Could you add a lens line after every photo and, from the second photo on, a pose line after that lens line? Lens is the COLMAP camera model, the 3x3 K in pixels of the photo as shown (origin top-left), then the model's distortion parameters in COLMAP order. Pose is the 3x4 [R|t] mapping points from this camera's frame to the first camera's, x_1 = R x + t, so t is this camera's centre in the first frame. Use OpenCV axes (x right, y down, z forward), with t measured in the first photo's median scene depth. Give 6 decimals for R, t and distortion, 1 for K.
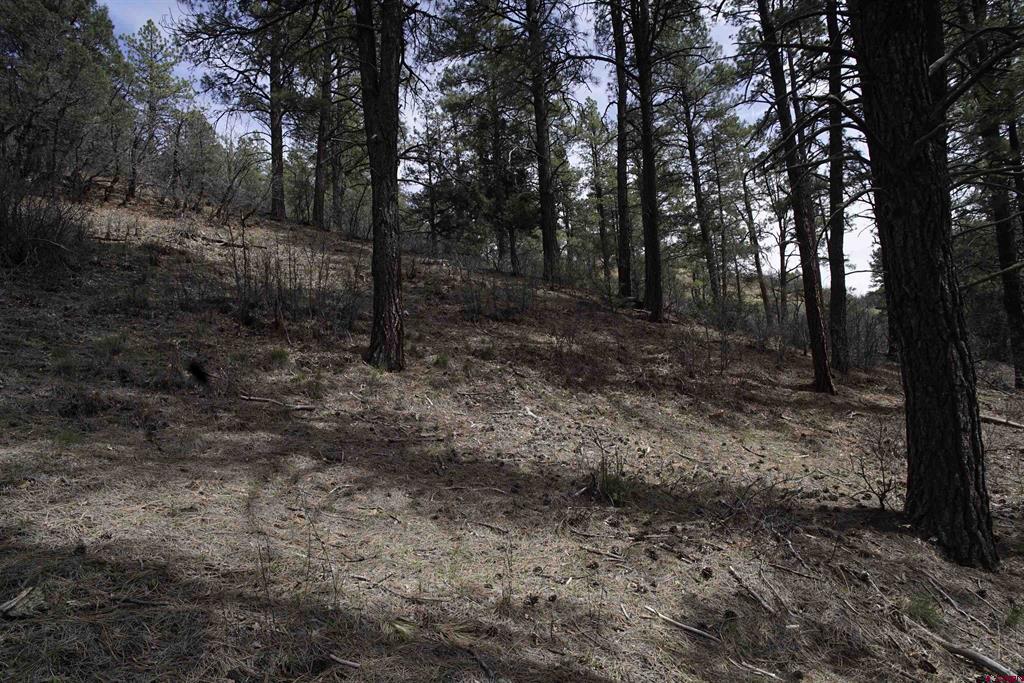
lens RADIAL K [[575.1, 0, 517.3], [0, 575.1, 337.3], [0, 0, 1]] dist [-0.082466, 0.036031]
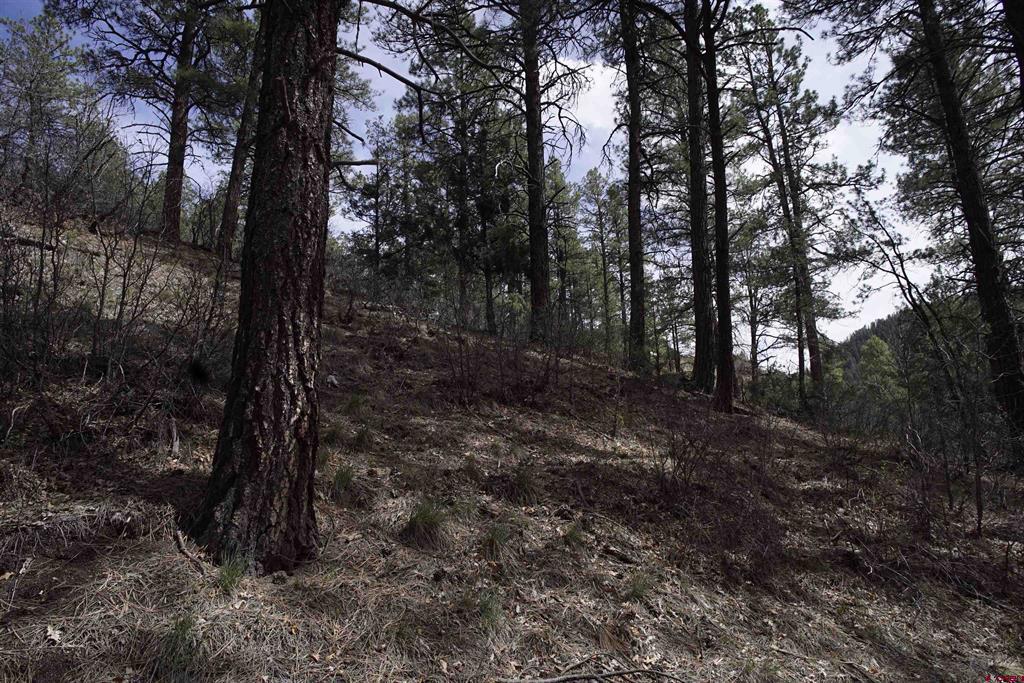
lens RADIAL K [[575.1, 0, 513.0], [0, 575.1, 339.6], [0, 0, 1]] dist [-0.082466, 0.036031]
pose [[0.992864, 0.054529, 0.106055, -0.089129], [-0.041353, 0.991583, -0.122691, -0.022621], [-0.111853, 0.117430, 0.986762, 0.469972]]
